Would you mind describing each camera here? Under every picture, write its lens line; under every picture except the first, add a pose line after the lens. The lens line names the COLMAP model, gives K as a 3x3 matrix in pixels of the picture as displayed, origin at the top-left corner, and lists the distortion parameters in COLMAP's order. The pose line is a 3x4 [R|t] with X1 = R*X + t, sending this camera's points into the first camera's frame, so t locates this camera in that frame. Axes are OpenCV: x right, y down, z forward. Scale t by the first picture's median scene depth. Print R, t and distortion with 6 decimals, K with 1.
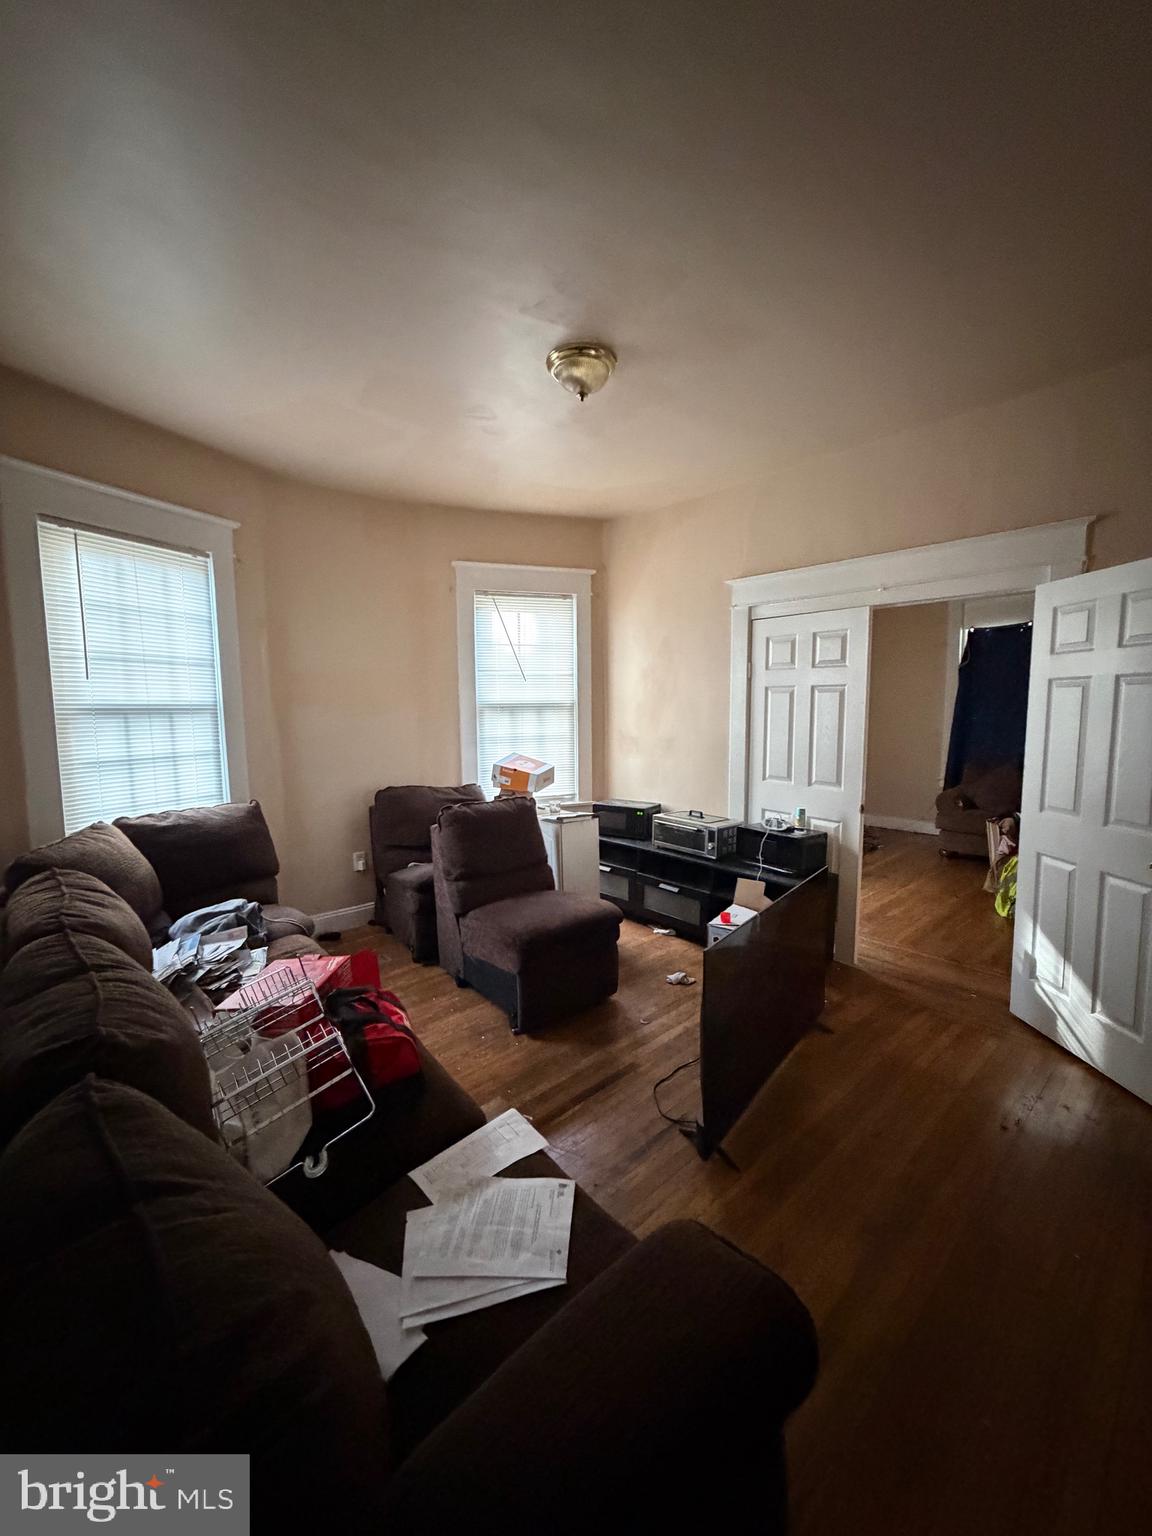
lens RADIAL K [[629.7, 0, 576.0], [0, 629.7, 768.0], [0, 0, 1]] dist [-0.000441, 0.000022]
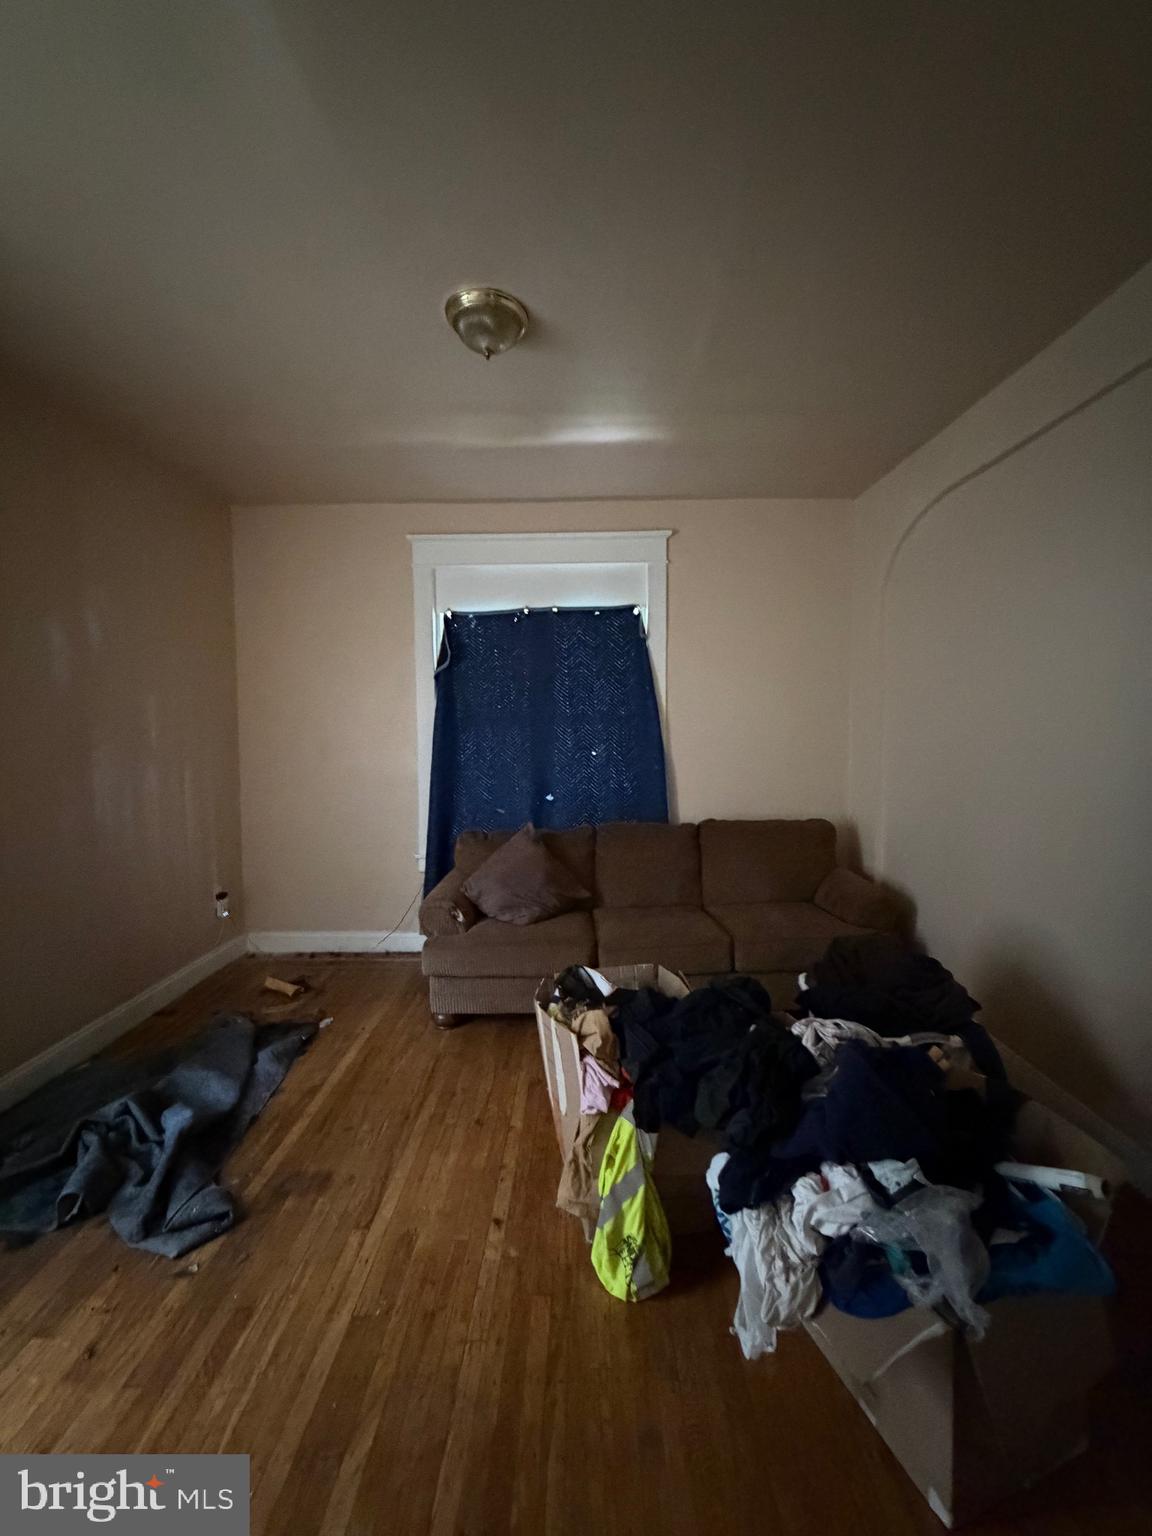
lens RADIAL K [[629.7, 0, 576.0], [0, 629.7, 768.0], [0, 0, 1]] dist [-0.000441, 0.000022]
pose [[0.707376, -0.042318, 0.705570, 0.254402], [0.085962, 0.995947, -0.026449, -0.039821], [-0.701591, 0.079362, 0.708147, 0.448947]]
